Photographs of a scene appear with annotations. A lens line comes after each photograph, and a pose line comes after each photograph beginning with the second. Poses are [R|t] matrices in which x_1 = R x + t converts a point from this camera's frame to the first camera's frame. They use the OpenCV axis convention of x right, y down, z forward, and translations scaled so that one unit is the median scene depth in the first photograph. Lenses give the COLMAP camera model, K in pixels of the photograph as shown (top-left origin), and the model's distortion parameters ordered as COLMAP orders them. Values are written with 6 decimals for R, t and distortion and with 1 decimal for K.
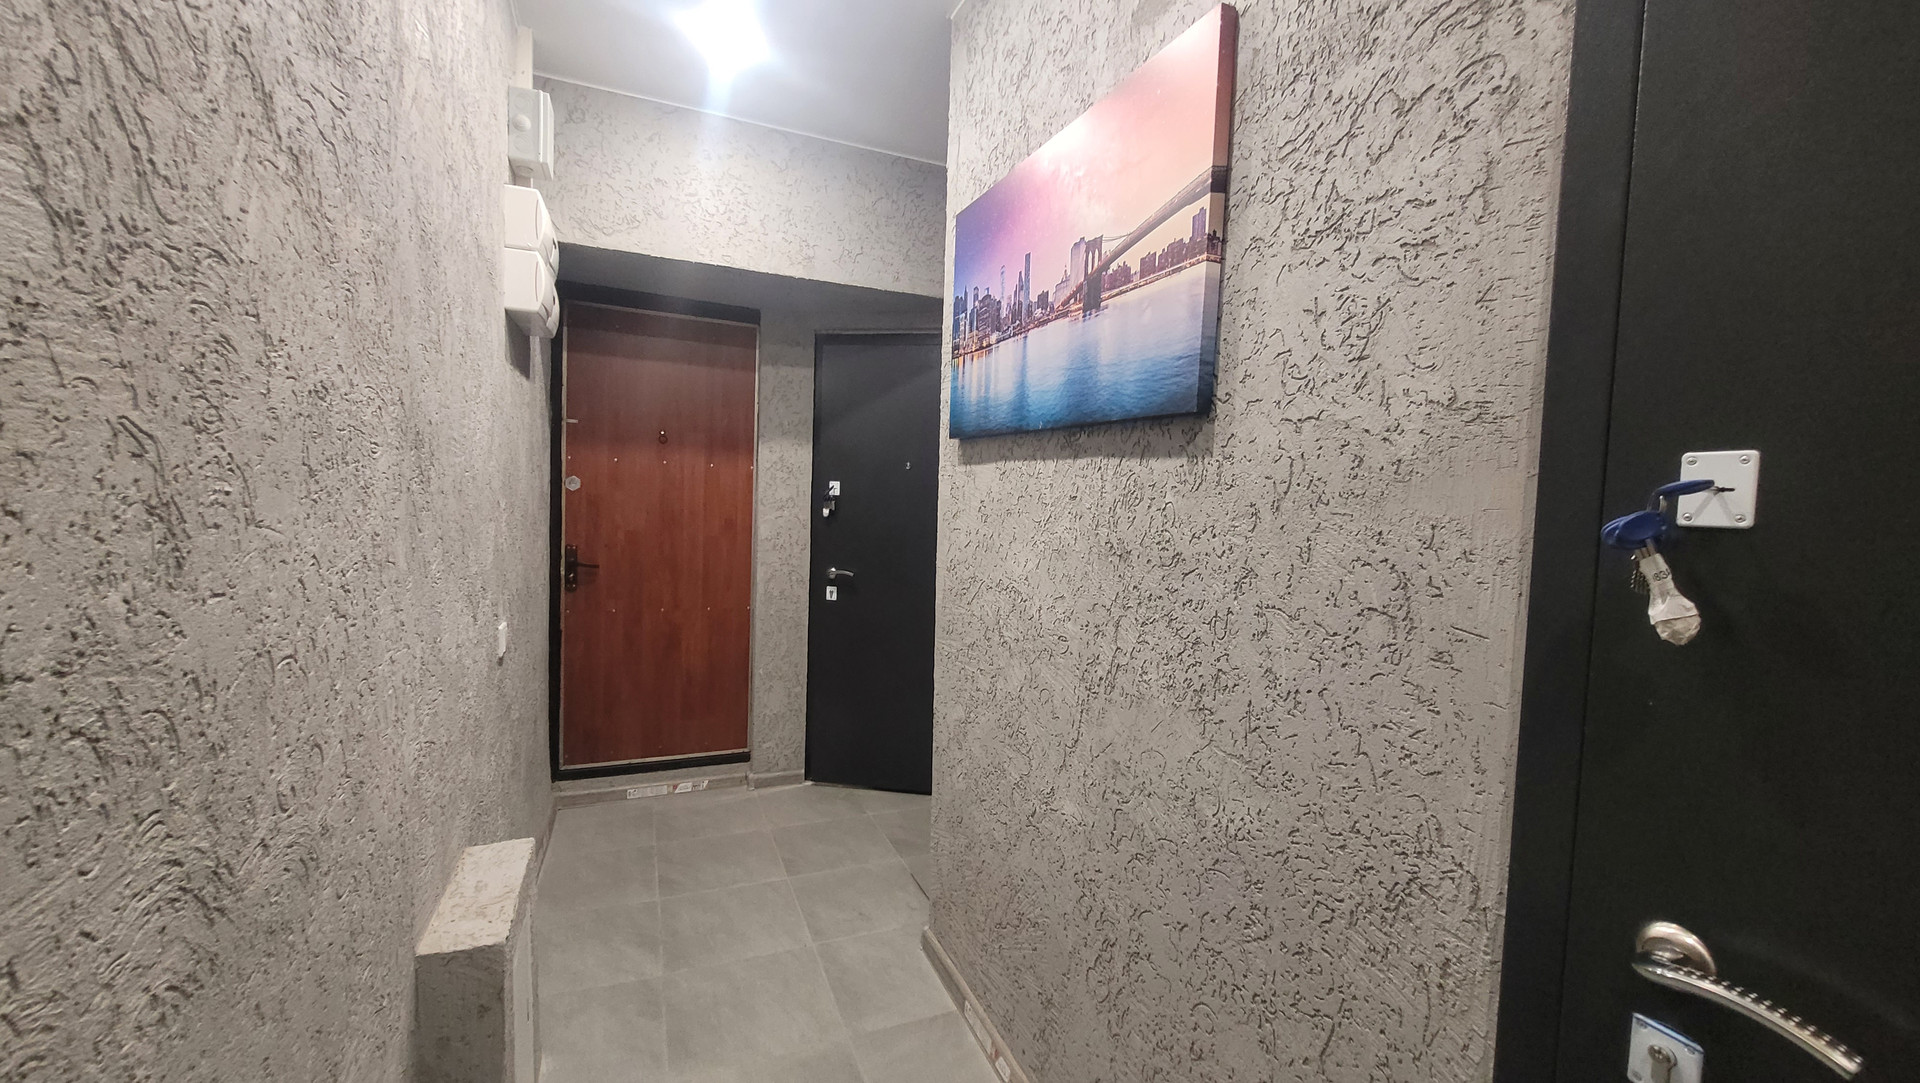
lens RADIAL K [[749.8, 0, 950.8], [0, 749.8, 547.9], [0, 0, 1]] dist [0.000290, -0.000334]
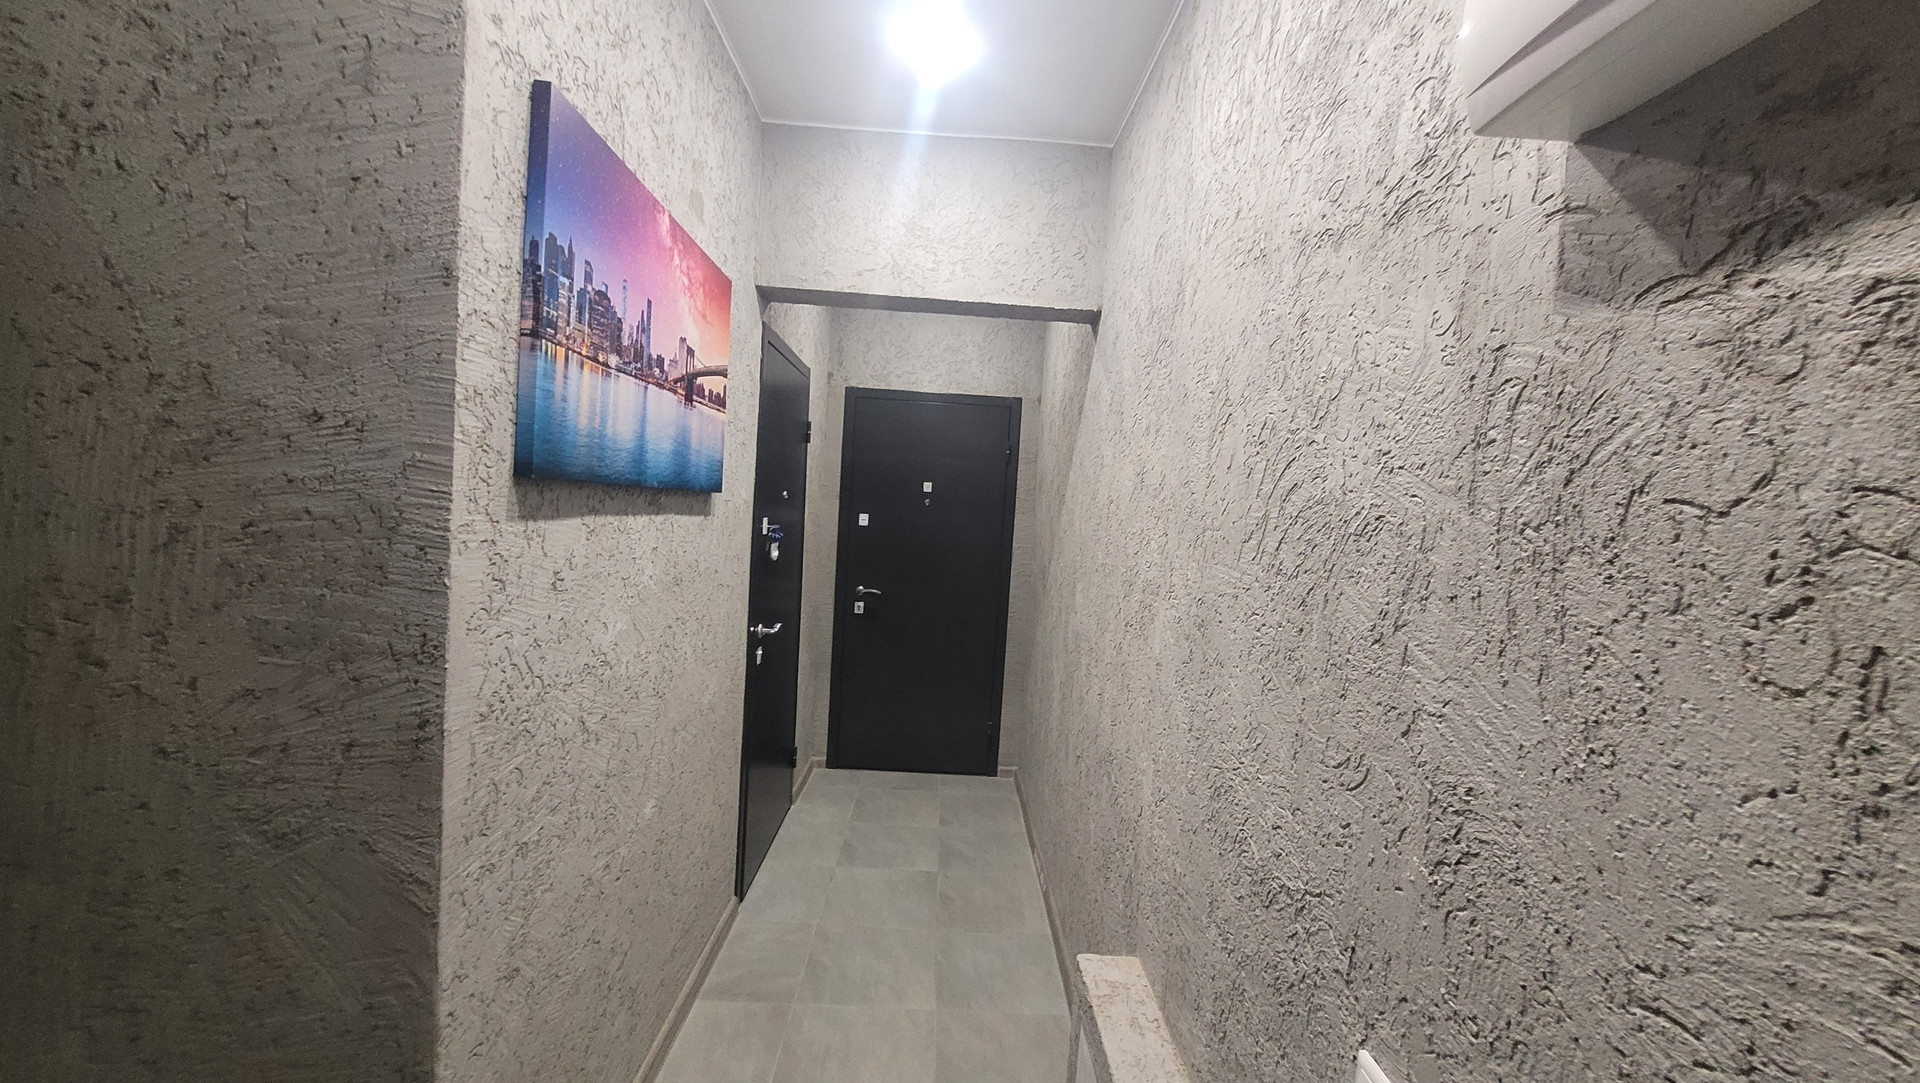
lens RADIAL K [[749.8, 0, 950.8], [0, 749.8, 547.9], [0, 0, 1]] dist [0.000290, -0.000334]
pose [[-0.921512, -0.122418, 0.368549, -0.596247], [-0.075693, 0.987434, 0.138727, -0.229499], [-0.380901, 0.099942, -0.919199, 1.654309]]
